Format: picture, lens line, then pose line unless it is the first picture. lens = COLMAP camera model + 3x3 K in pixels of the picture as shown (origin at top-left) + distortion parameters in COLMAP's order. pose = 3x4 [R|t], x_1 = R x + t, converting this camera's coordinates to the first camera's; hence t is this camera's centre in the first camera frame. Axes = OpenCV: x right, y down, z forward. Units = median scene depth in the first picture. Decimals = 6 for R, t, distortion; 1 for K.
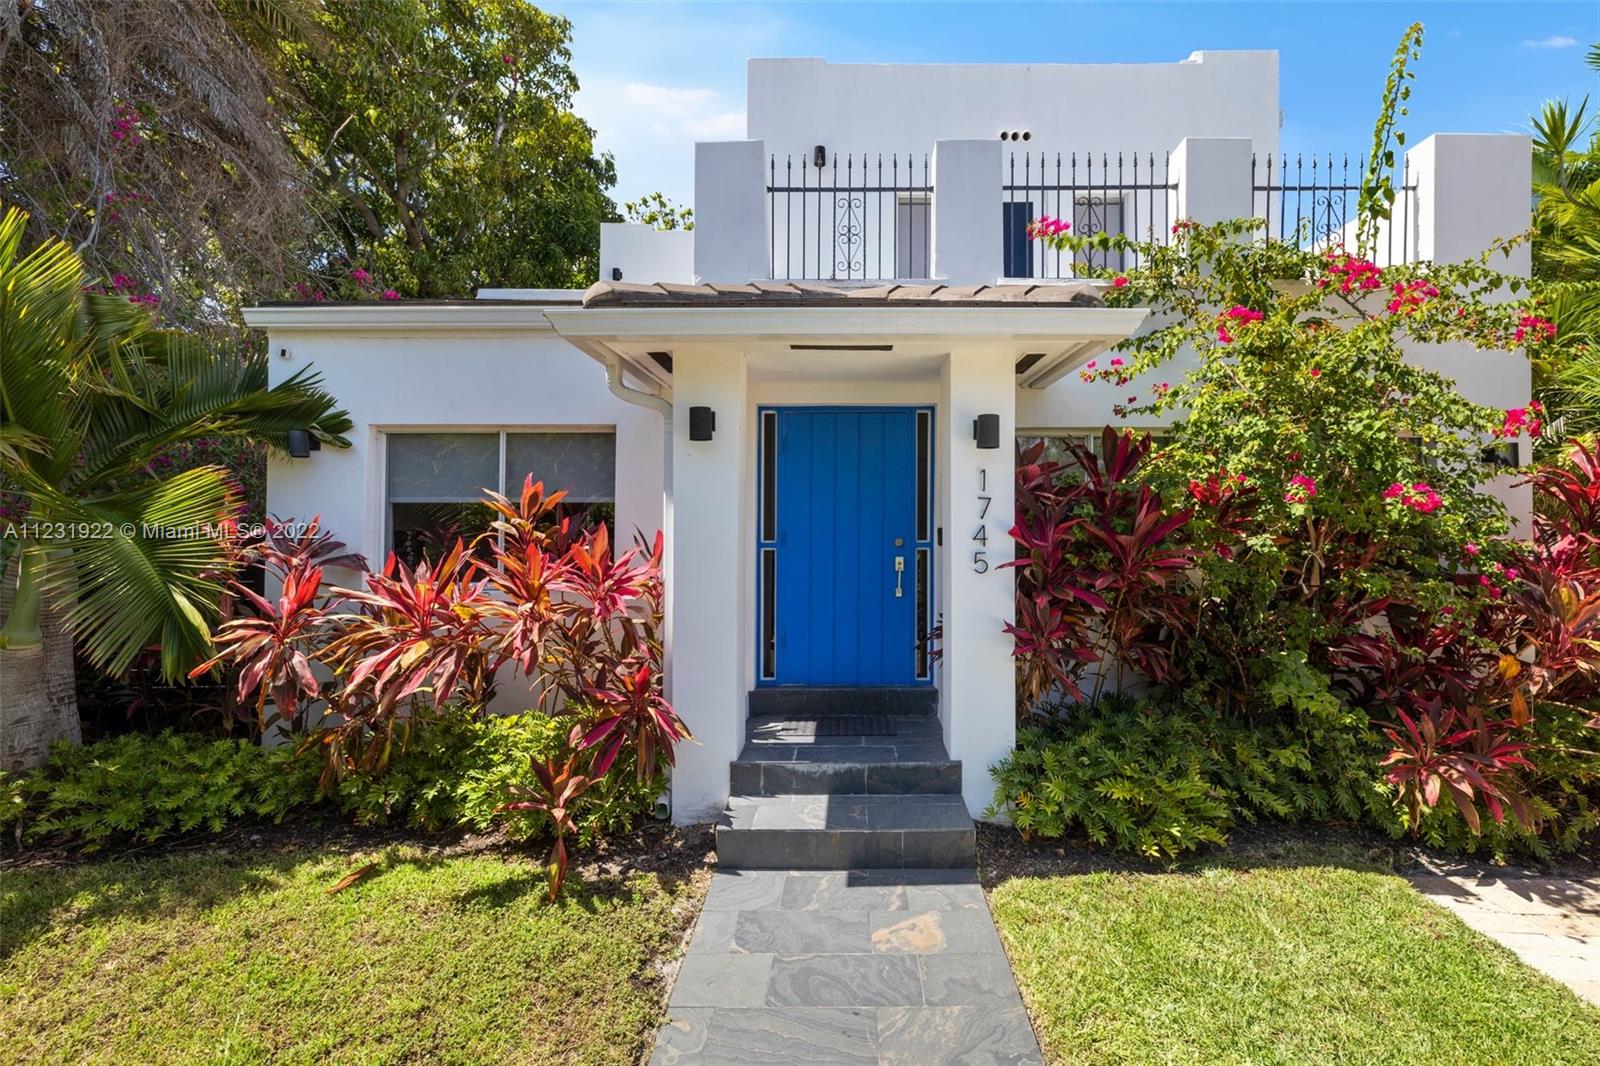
lens RADIAL K [[673.2, 0, 804.2], [0, 673.2, 528.1], [0, 0, 1]] dist [0.003127, 0.000266]
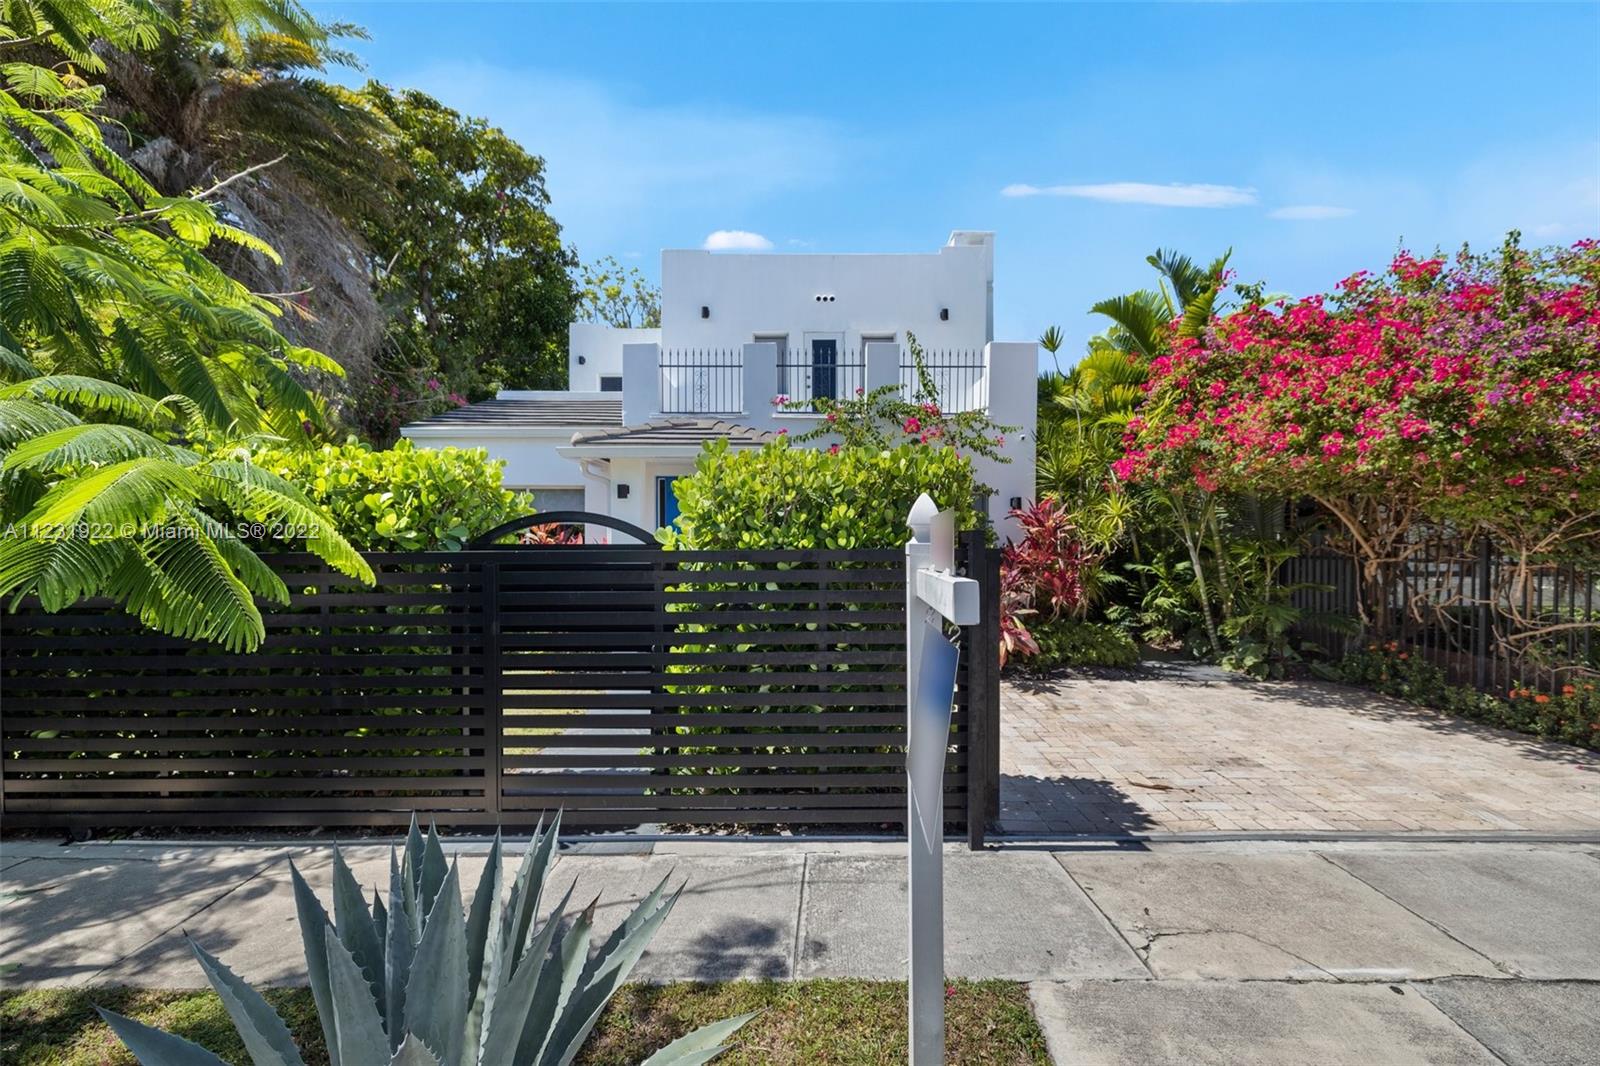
lens RADIAL K [[673.2, 0, 796.4], [0, 673.2, 540.6], [0, 0, 1]] dist [0.003127, 0.000266]
pose [[0.999035, -0.001177, 0.043907, 0.094284], [0.000716, 0.999944, 0.010526, -0.001931], [-0.043917, -0.010485, 0.998980, -0.370430]]
